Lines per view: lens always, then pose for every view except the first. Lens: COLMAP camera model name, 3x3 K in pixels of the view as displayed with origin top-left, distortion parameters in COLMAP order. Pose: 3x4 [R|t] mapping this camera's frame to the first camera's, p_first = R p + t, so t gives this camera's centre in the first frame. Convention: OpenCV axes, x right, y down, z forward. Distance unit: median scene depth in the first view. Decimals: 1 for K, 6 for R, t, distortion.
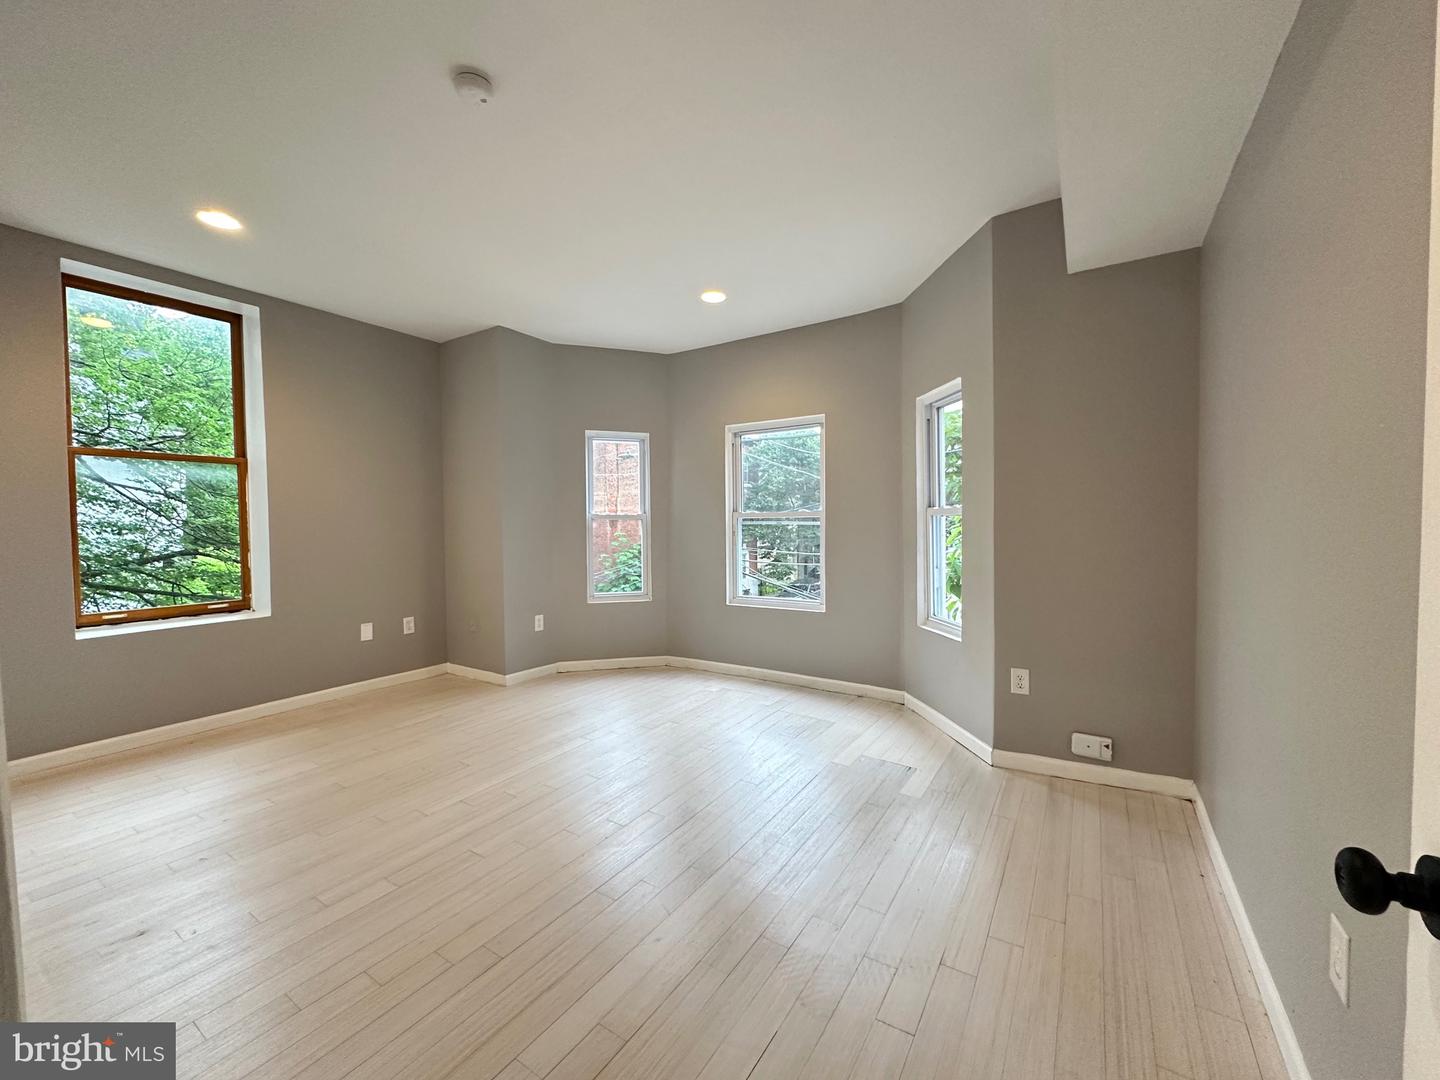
lens RADIAL K [[573.8, 0, 720.0], [0, 573.8, 540.0], [0, 0, 1]] dist [-0.002560, -0.000211]
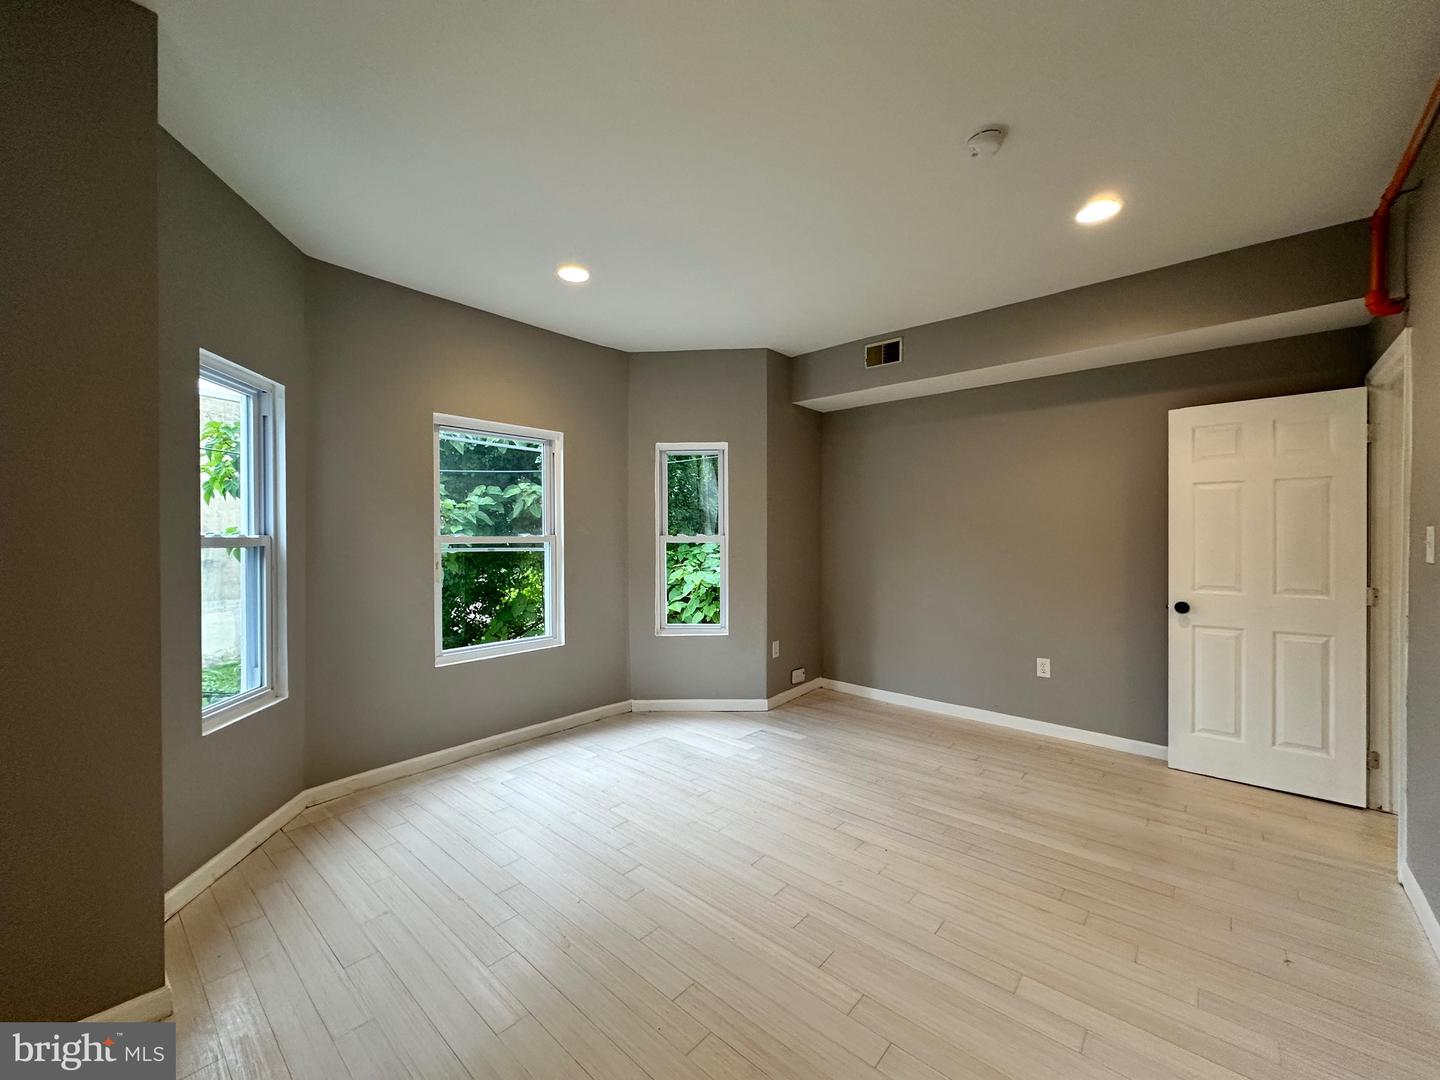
lens RADIAL K [[573.8, 0, 720.0], [0, 573.8, 540.0], [0, 0, 1]] dist [-0.002560, -0.000211]
pose [[0.134817, 0.002318, 0.990868, -0.776582], [0.025825, 0.999649, -0.005852, -0.034936], [-0.990534, 0.026378, 0.134710, 0.688121]]
